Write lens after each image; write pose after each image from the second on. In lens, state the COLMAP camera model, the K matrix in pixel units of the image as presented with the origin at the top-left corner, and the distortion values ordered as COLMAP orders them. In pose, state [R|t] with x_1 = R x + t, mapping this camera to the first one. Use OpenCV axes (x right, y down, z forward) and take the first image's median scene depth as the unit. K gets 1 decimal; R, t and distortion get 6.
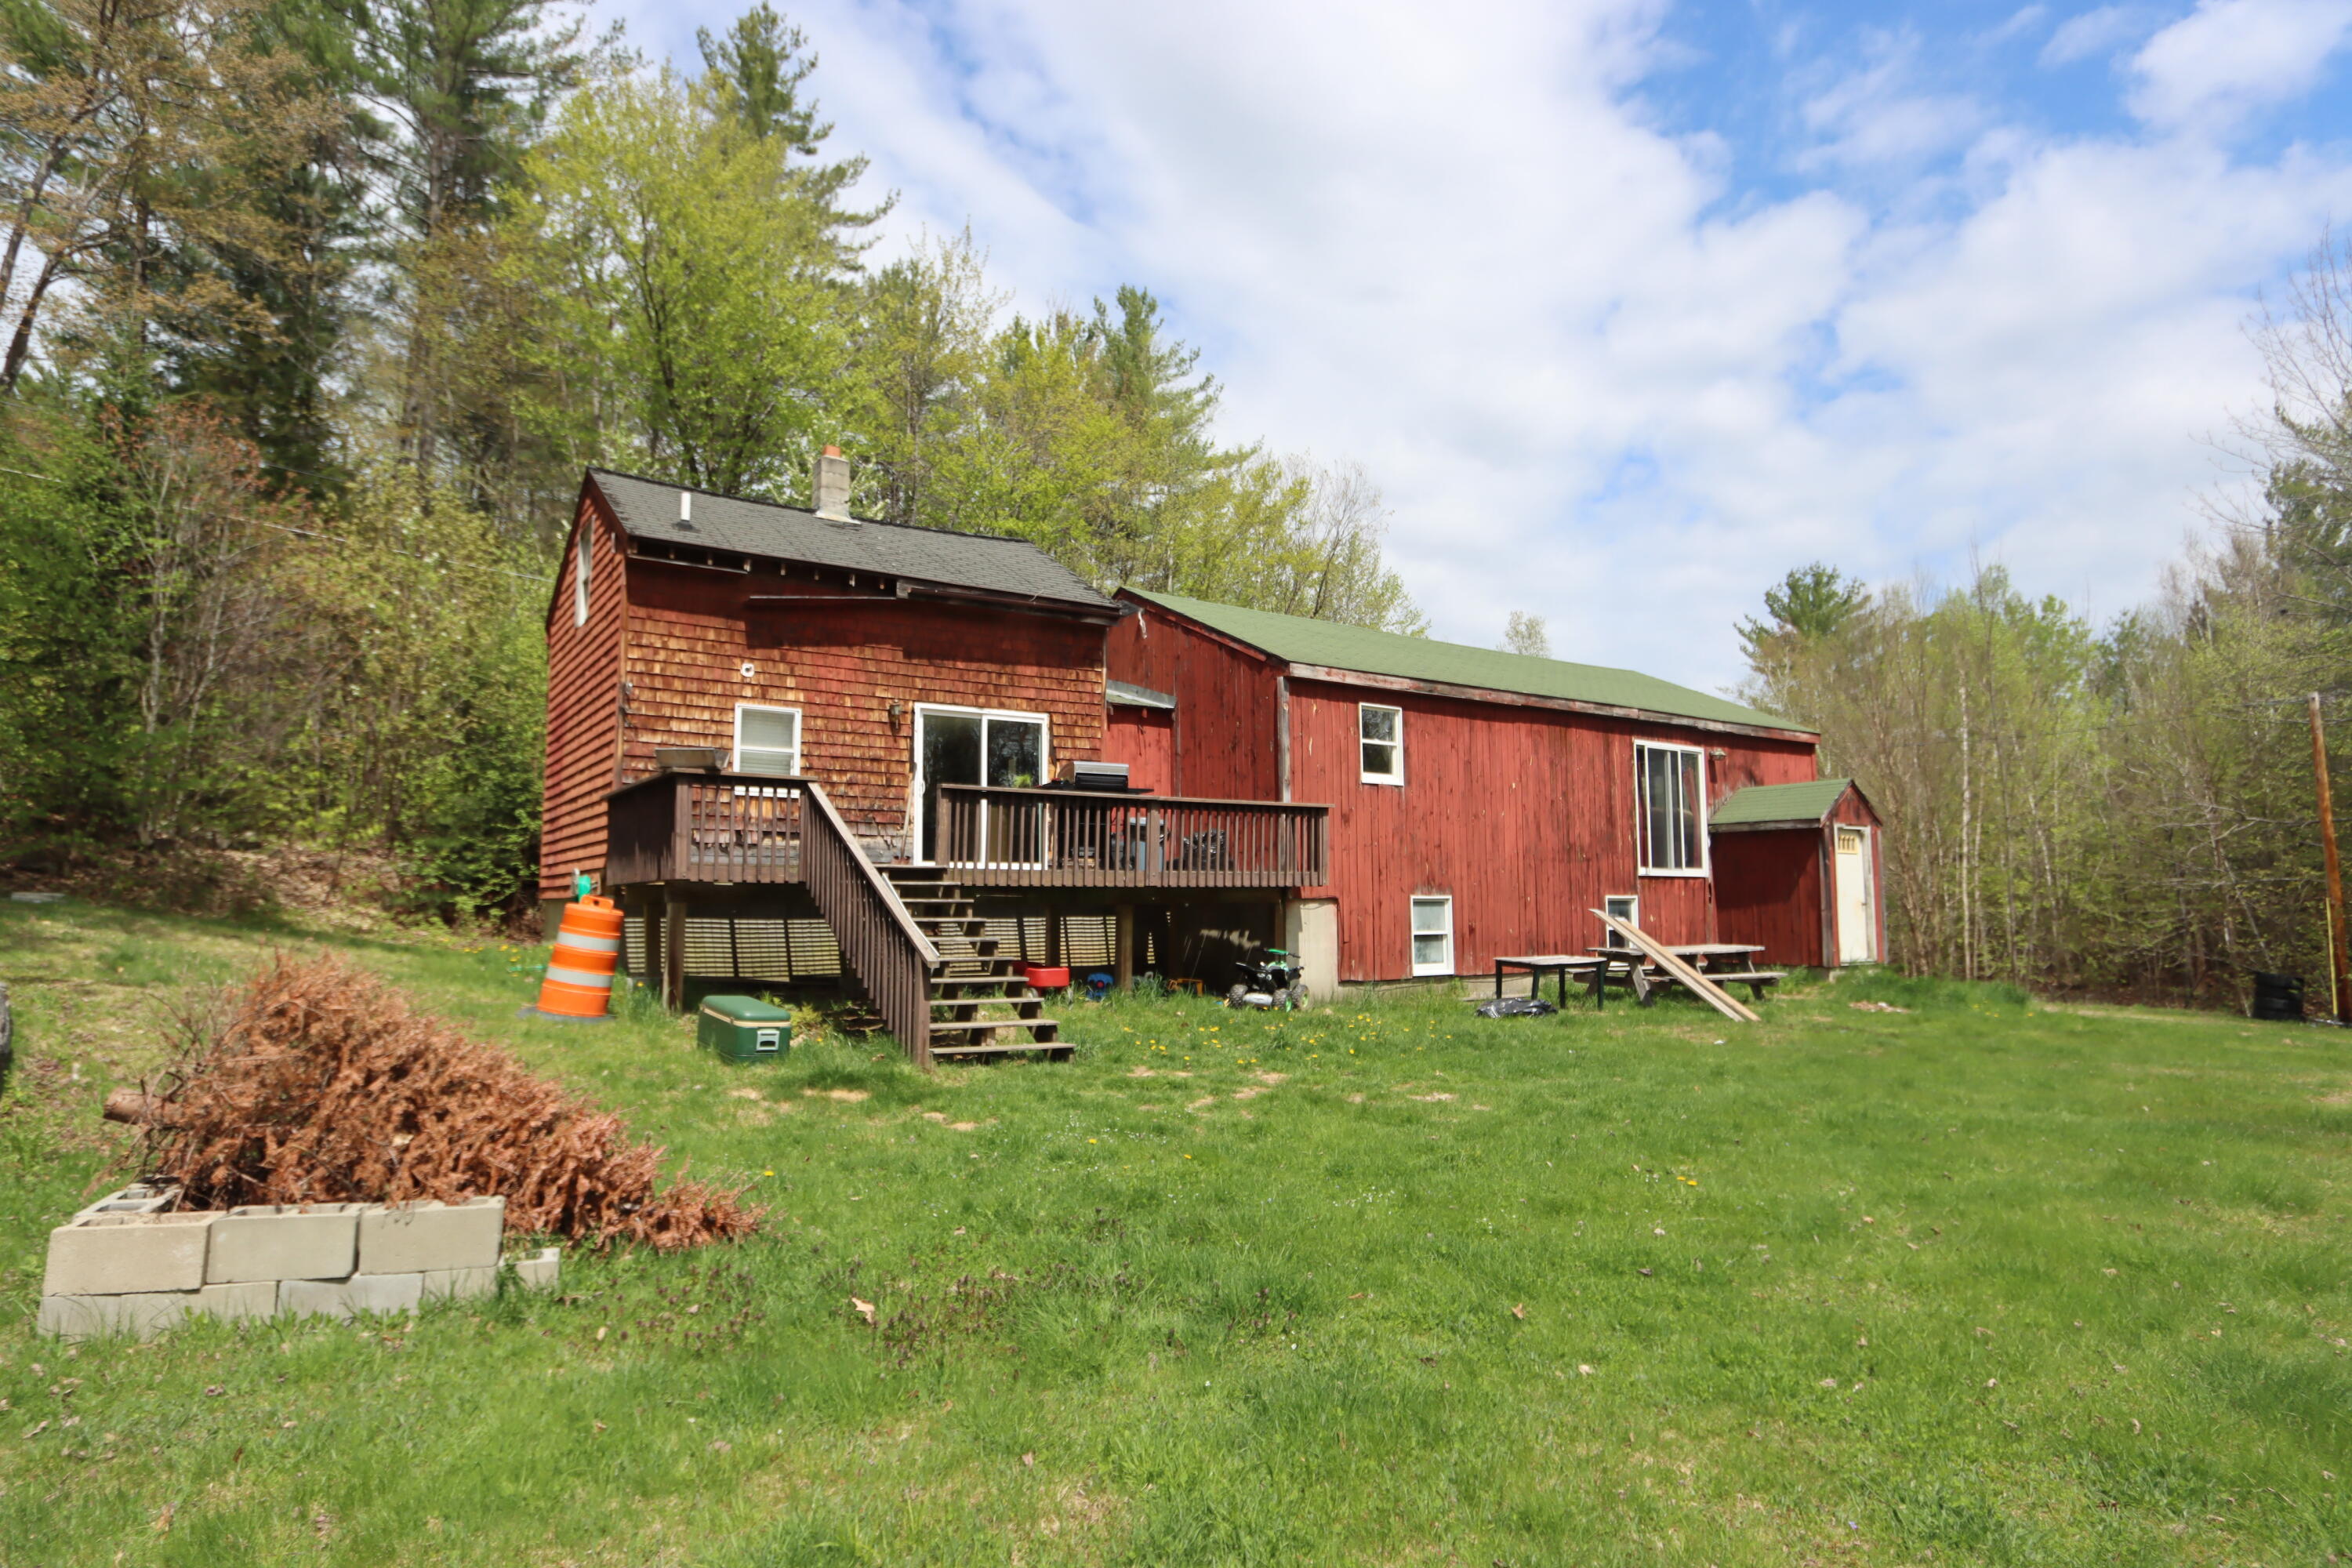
lens RADIAL K [[1247.4, 0, 1155.9], [0, 1247.4, 783.8], [0, 0, 1]] dist [-0.018190, 0.004302]
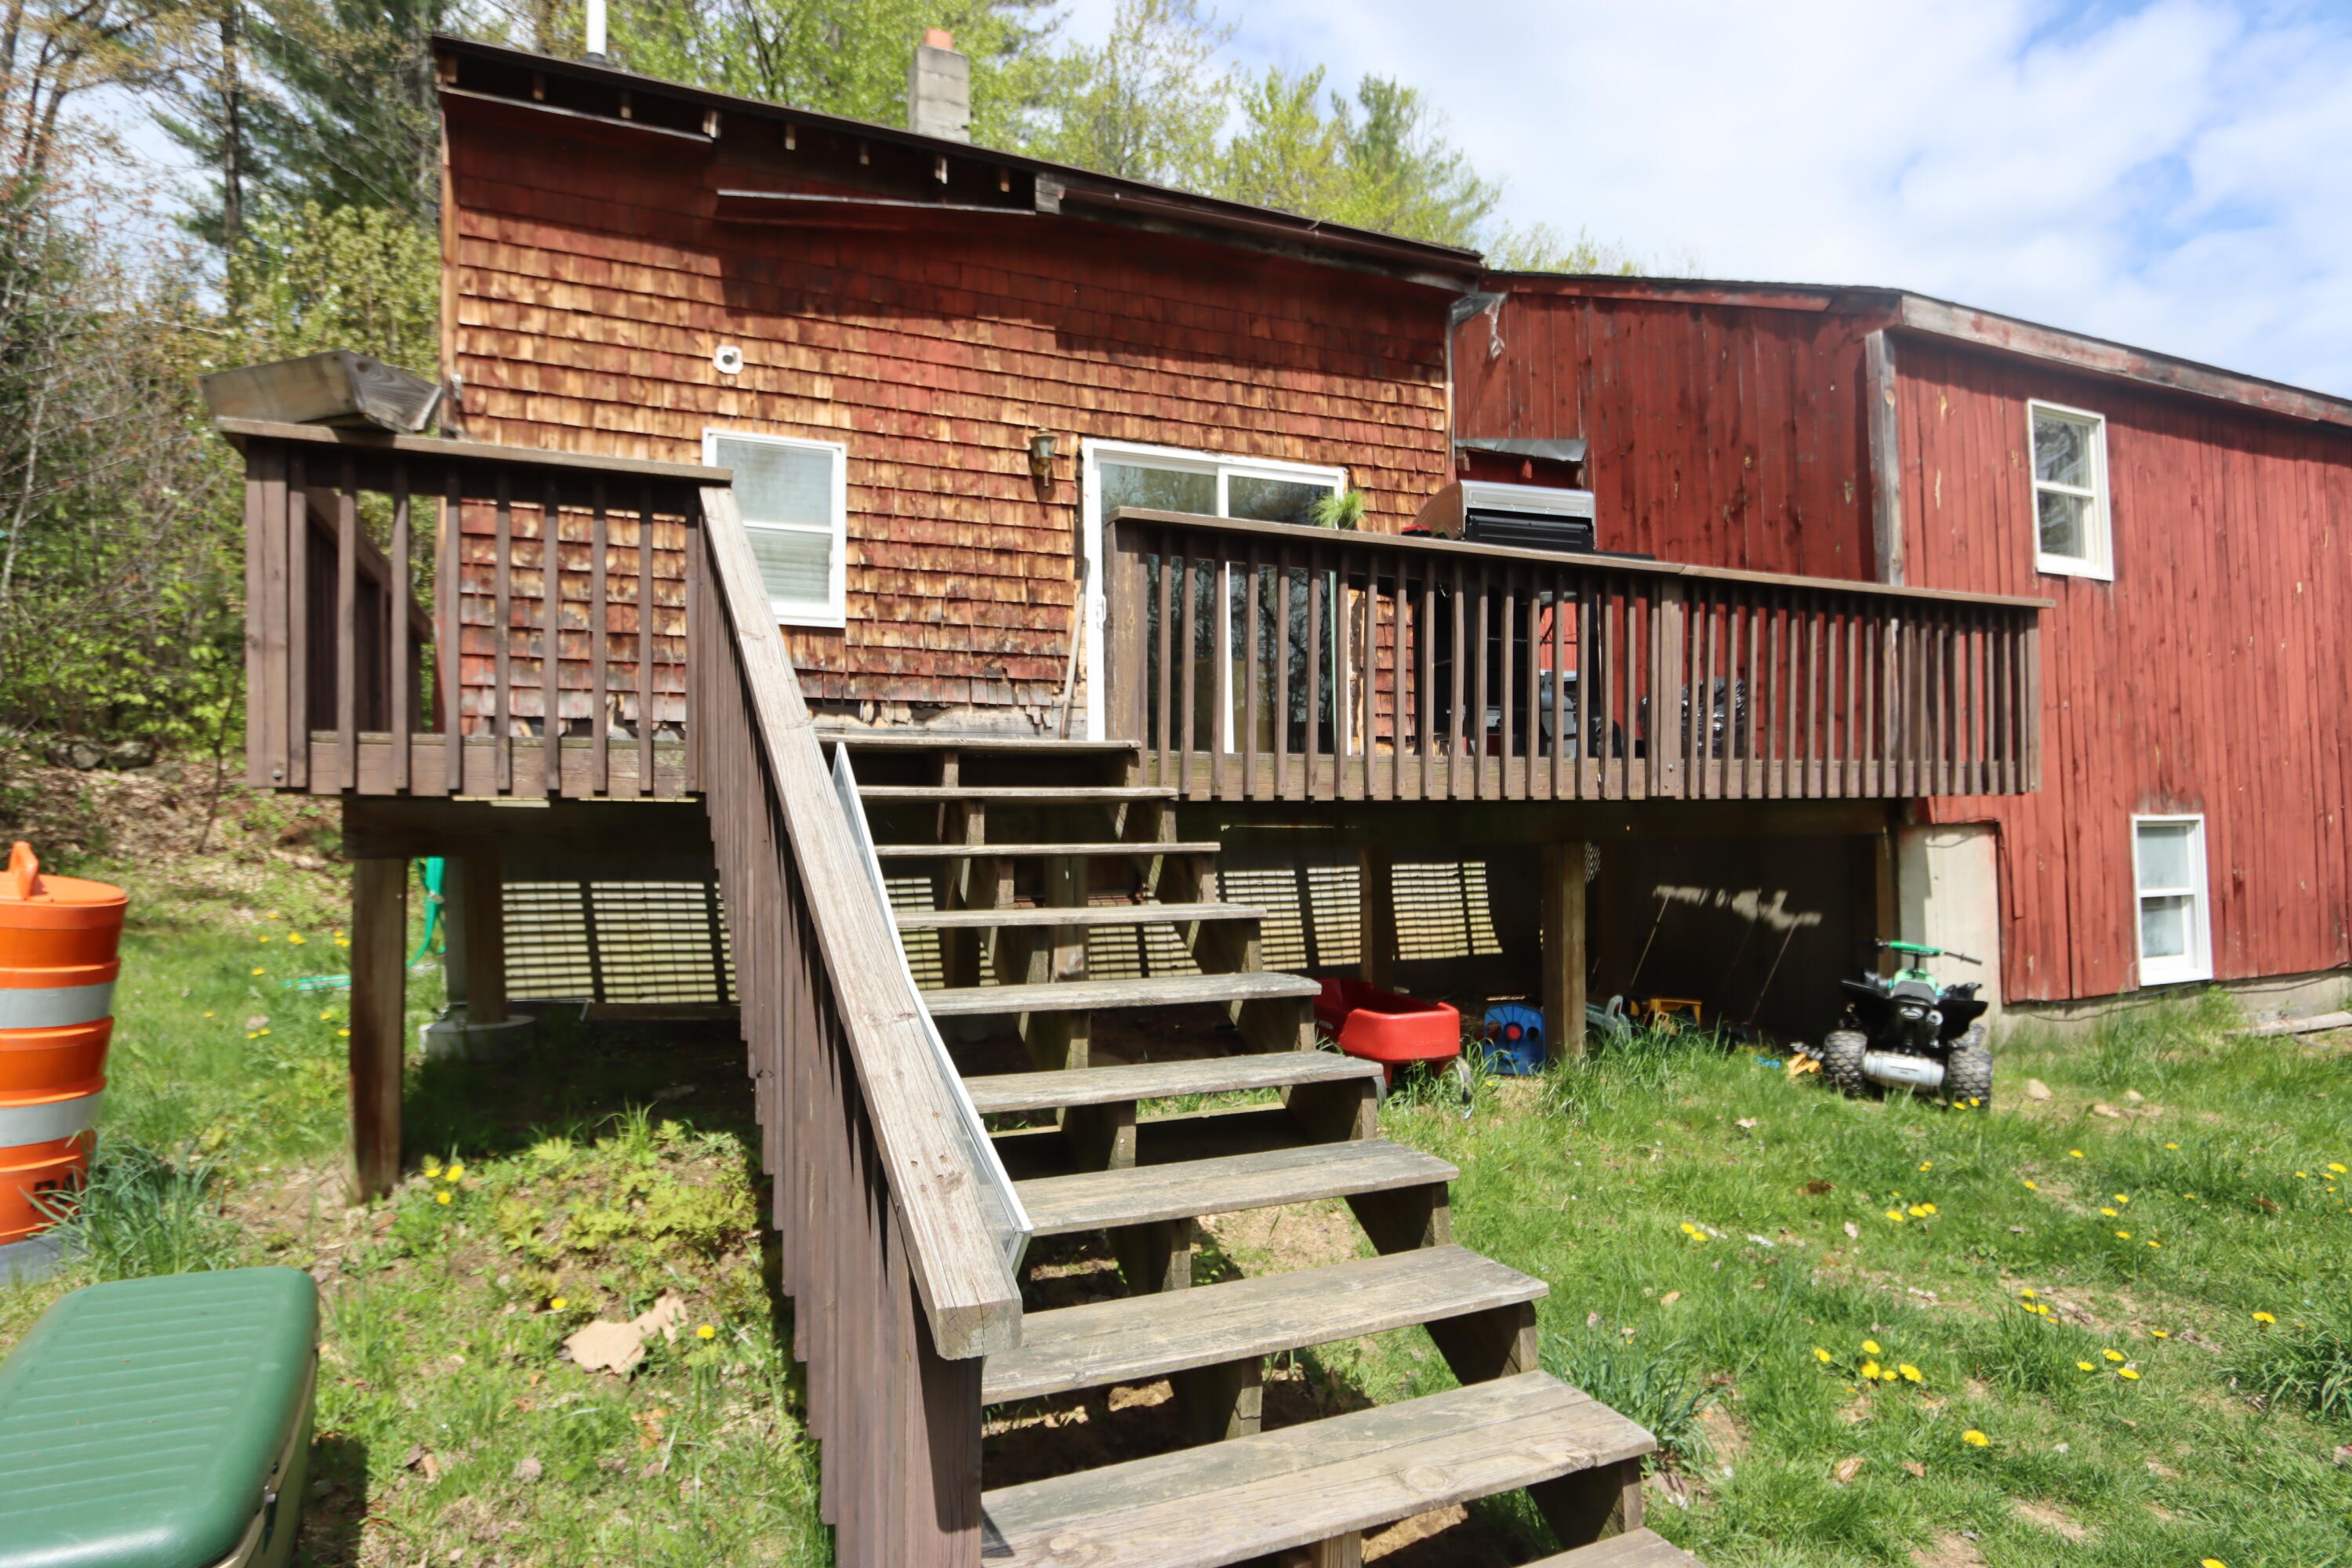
lens RADIAL K [[1247.4, 0, 1169.6], [0, 1247.4, 780.6], [0, 0, 1]] dist [-0.018190, 0.004302]
pose [[0.983991, -0.017434, -0.177361, -0.070887], [0.026788, 0.998366, 0.050483, 0.044730], [0.176191, -0.054426, 0.982850, 0.491696]]
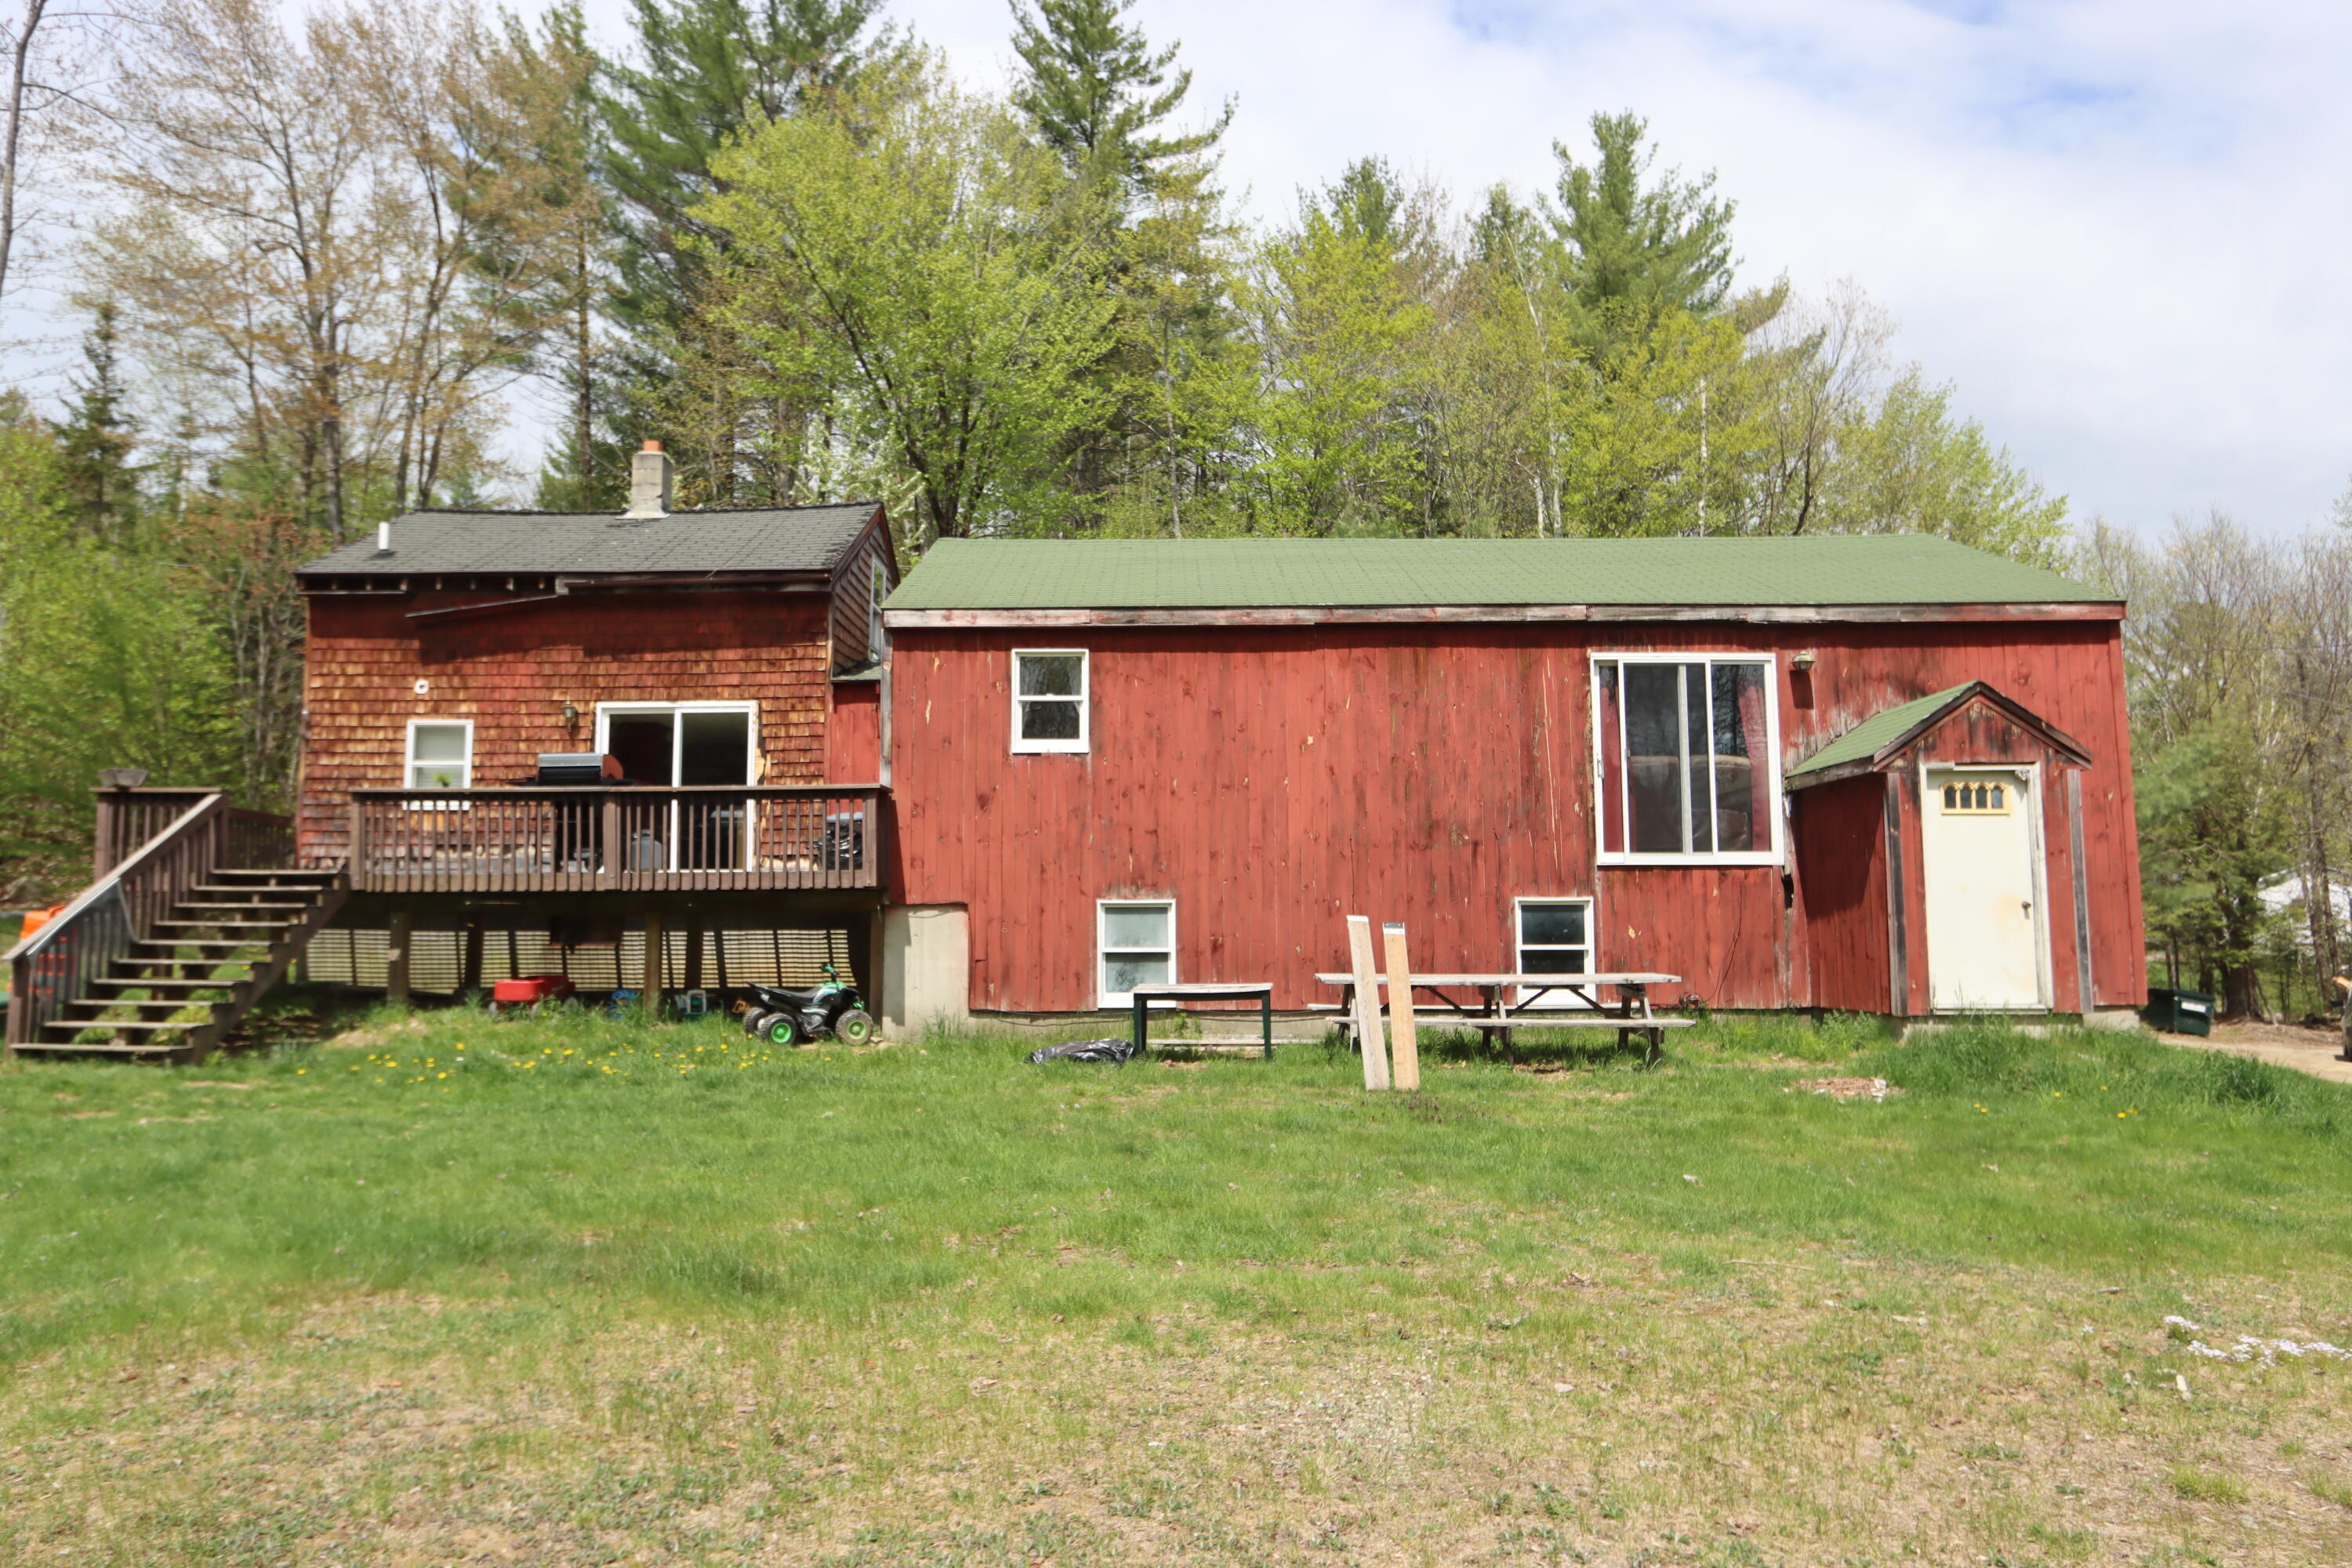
lens RADIAL K [[1511.1, 0, 1169.2], [0, 1511.1, 785.9], [0, 0, 1]] dist [-0.014820, 0.010261]
pose [[0.827948, -0.059886, -0.557599, 0.765586], [0.055729, 0.998146, -0.024452, 0.047750], [0.558030, -0.010829, 0.829750, 0.282793]]
